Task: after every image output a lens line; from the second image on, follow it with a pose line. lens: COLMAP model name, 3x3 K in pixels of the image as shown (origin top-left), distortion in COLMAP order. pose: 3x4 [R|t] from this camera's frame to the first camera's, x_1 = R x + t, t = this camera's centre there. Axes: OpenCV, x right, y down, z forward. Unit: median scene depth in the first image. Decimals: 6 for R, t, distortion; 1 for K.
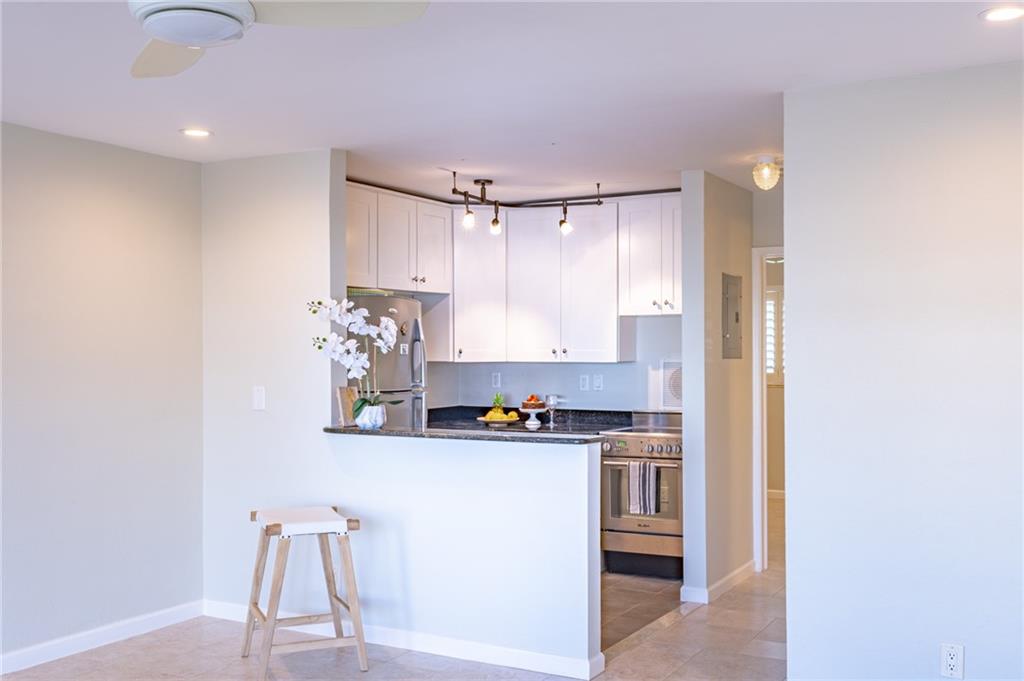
lens RADIAL K [[1036.8, 0, 512.0], [0, 1036.8, 340.5], [0, 0, 1]] dist [0.015187, 0.003557]
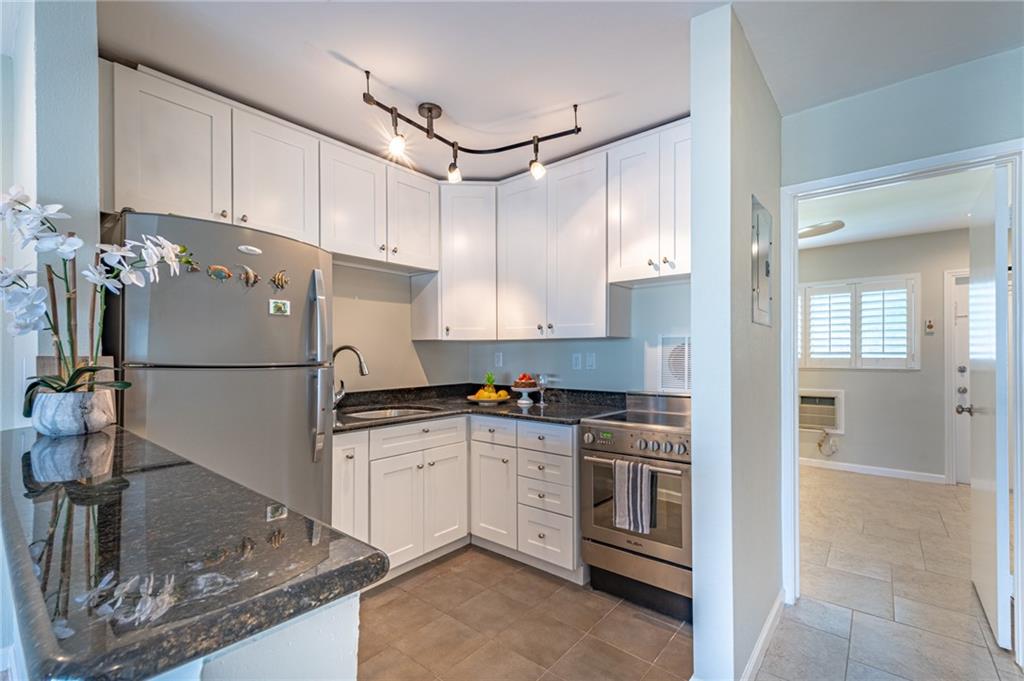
lens RADIAL K [[450.5, 0, 509.4], [0, 450.5, 353.0], [0, 0, 1]] dist [0.017634, -0.000120]
pose [[0.982127, -0.000336, -0.188218, 0.098285], [0.001348, 0.999985, 0.005246, 0.034393], [0.188213, -0.005406, 0.982113, 0.649646]]
